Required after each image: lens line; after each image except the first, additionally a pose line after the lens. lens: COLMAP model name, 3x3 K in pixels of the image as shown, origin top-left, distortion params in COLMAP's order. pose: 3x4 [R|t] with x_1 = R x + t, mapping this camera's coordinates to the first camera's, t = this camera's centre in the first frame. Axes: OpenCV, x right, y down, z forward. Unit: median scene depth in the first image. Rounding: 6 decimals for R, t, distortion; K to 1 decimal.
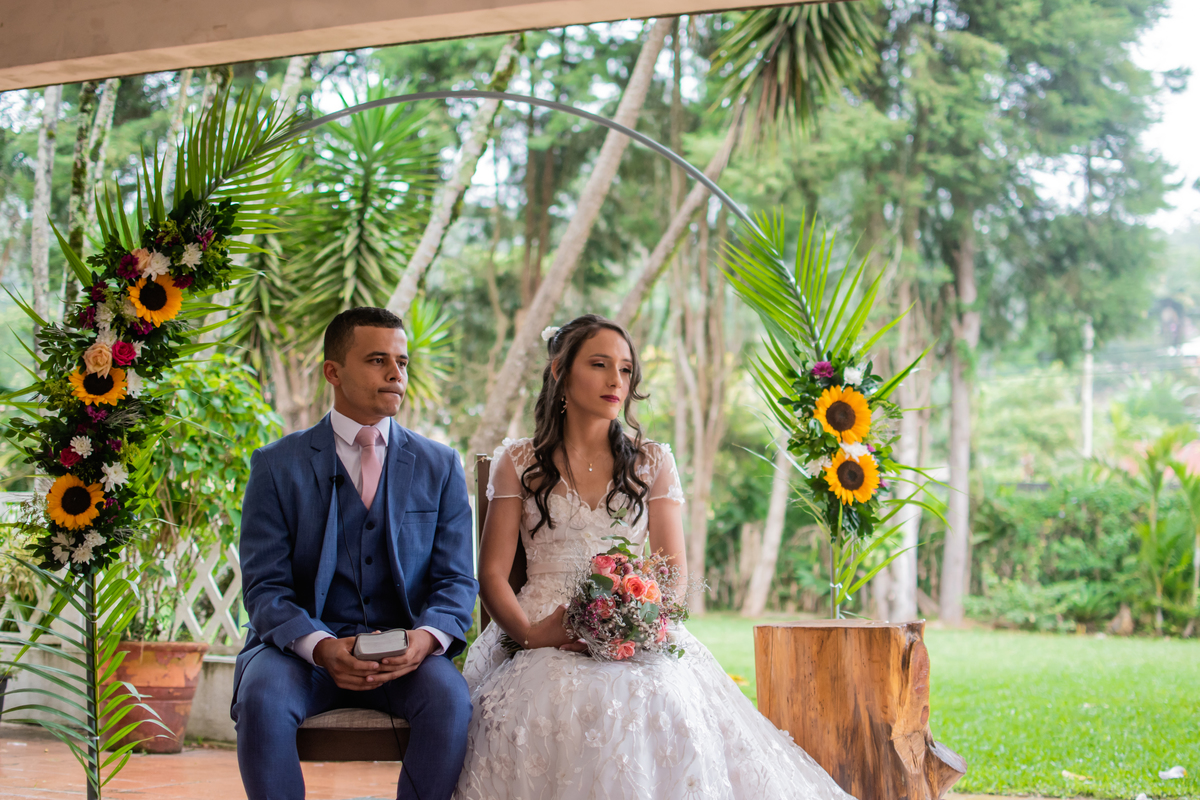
lens RADIAL K [[1874.8, 0, 570.5], [0, 1874.8, 412.9], [0, 0, 1]] dist [-0.131076, 0.000000]
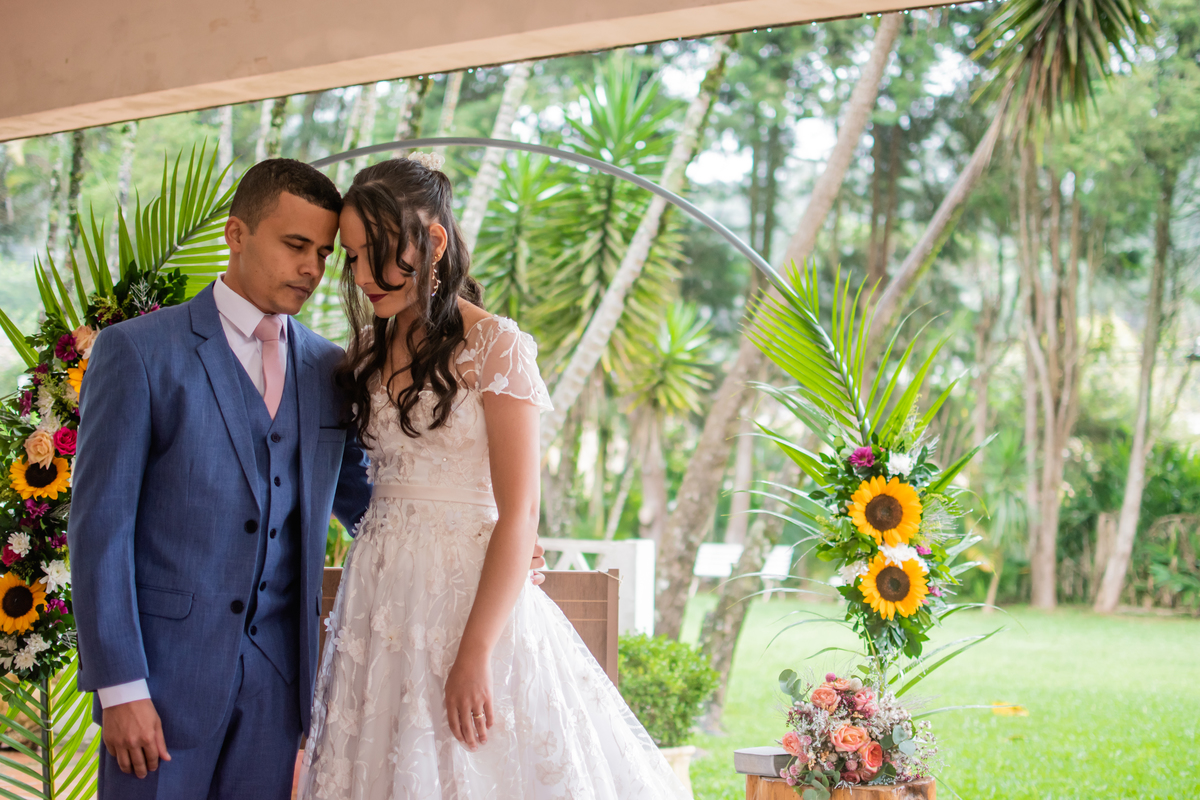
lens RADIAL K [[1874.8, 0, 594.2], [0, 1874.8, 393.3], [0, 0, 1]] dist [-0.131076, 0.000000]
pose [[0.979540, -0.000585, -0.201247, 0.195874], [0.002256, 0.999965, 0.008075, -0.062106], [0.201236, -0.008363, 0.979507, 0.159068]]
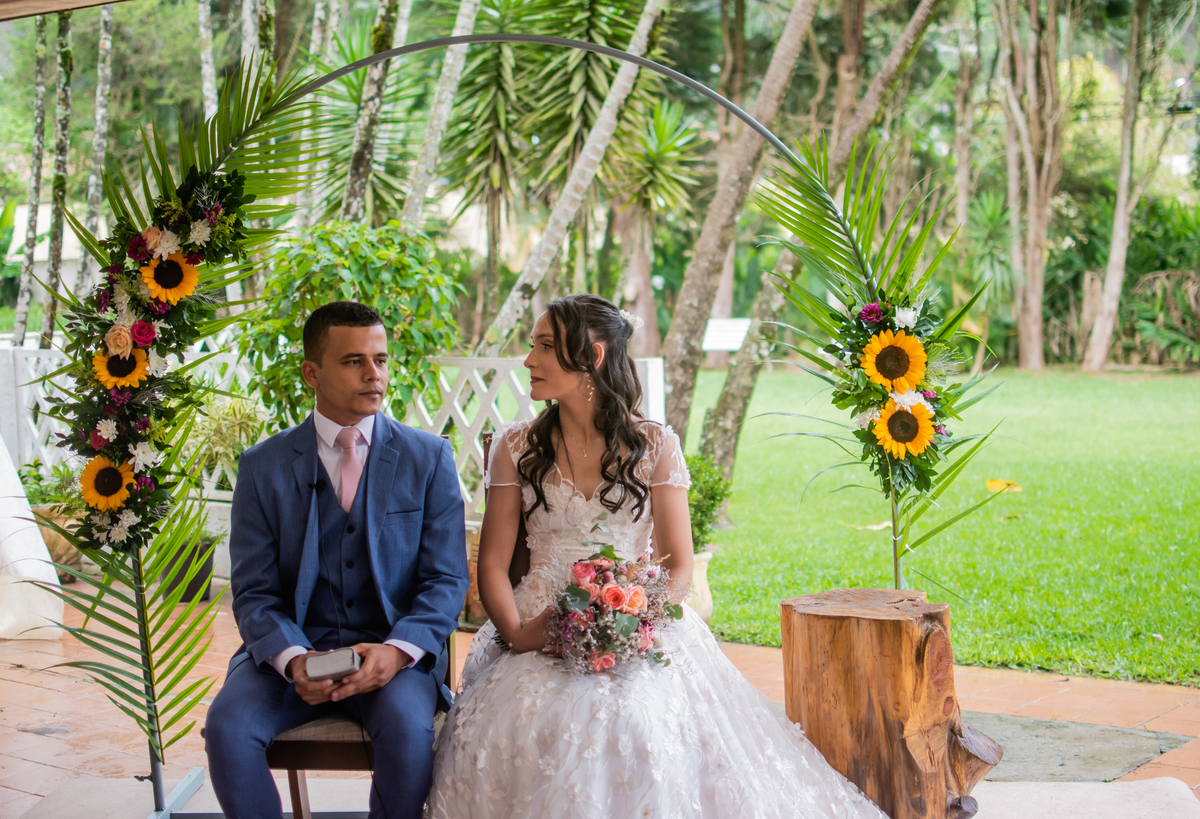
lens RADIAL K [[1917.9, 0, 597.8], [0, 1917.9, 380.0], [0, 0, 1]] dist [-0.118963, 0.000000]
pose [[0.981868, -0.026268, -0.187737, 0.188401], [0.050412, 0.990873, 0.125017, -0.121942], [0.182740, -0.132215, 0.974231, 0.047621]]
